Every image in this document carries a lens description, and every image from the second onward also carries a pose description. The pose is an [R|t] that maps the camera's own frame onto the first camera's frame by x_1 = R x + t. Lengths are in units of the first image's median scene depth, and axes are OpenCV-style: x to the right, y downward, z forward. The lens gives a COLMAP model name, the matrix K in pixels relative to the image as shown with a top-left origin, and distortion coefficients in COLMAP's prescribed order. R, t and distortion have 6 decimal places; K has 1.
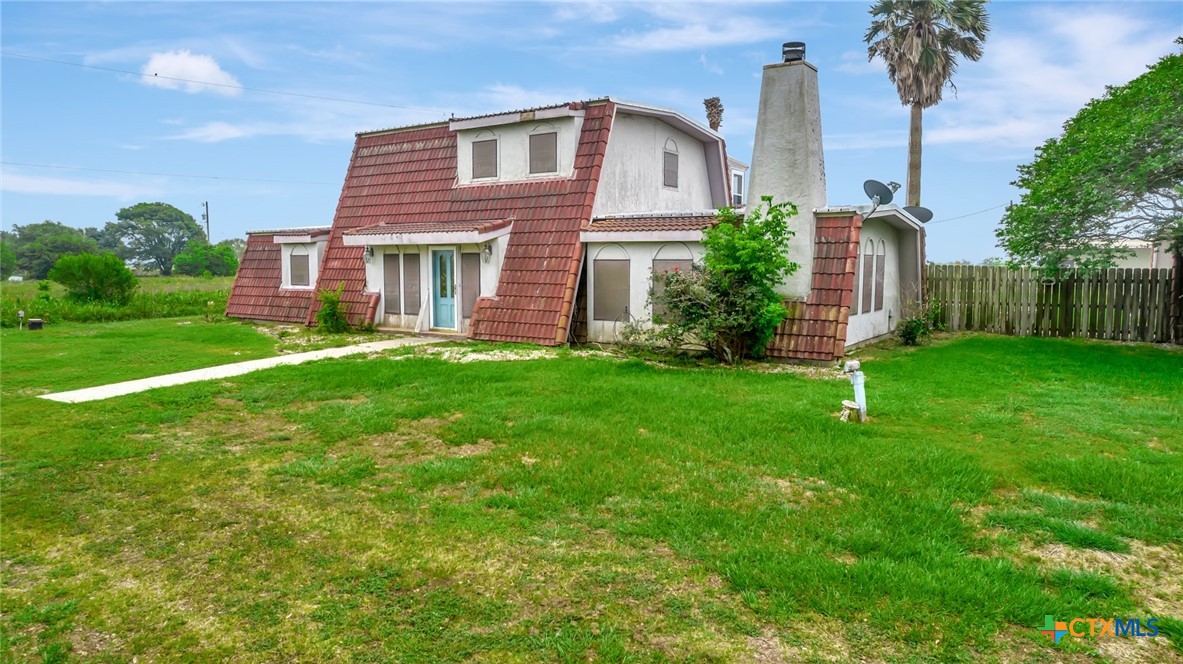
lens RADIAL K [[772.0, 0, 591.5], [0, 772.0, 332.0], [0, 0, 1]] dist [-0.036294, 0.002407]
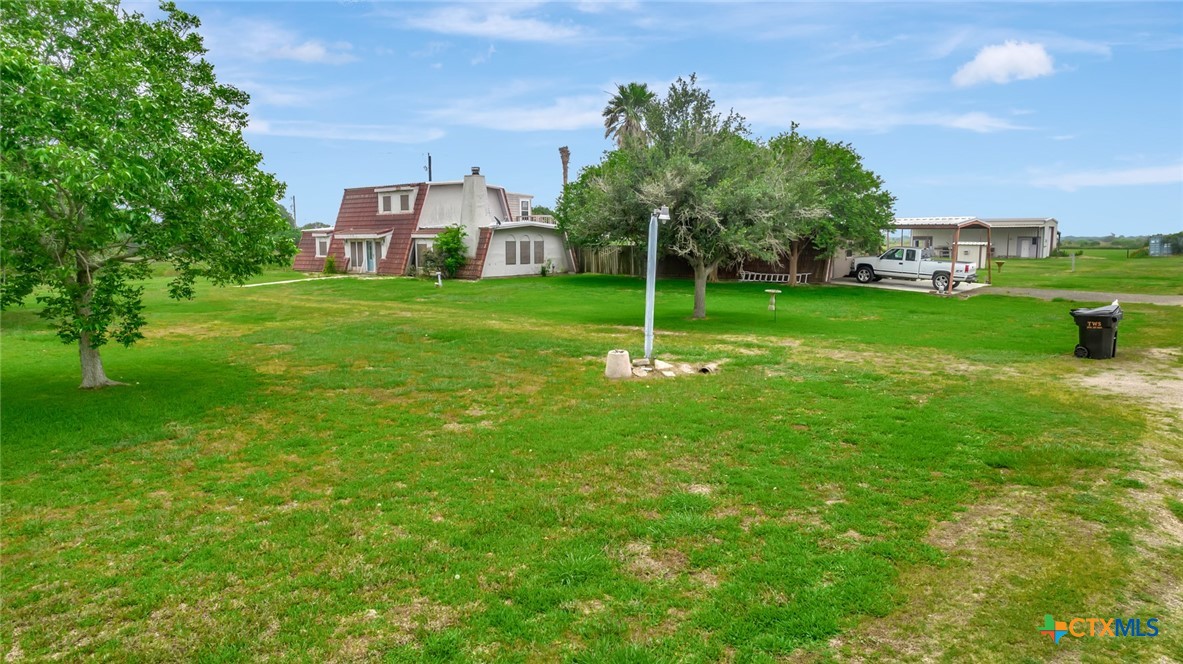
lens RADIAL K [[772.0, 0, 591.5], [0, 772.0, 332.0], [0, 0, 1]] dist [-0.036294, 0.002407]
pose [[0.994269, 0.004691, -0.106803, 0.795443], [-0.000894, 0.999367, 0.035572, 0.103182], [0.106902, -0.035273, 0.993644, -1.436613]]
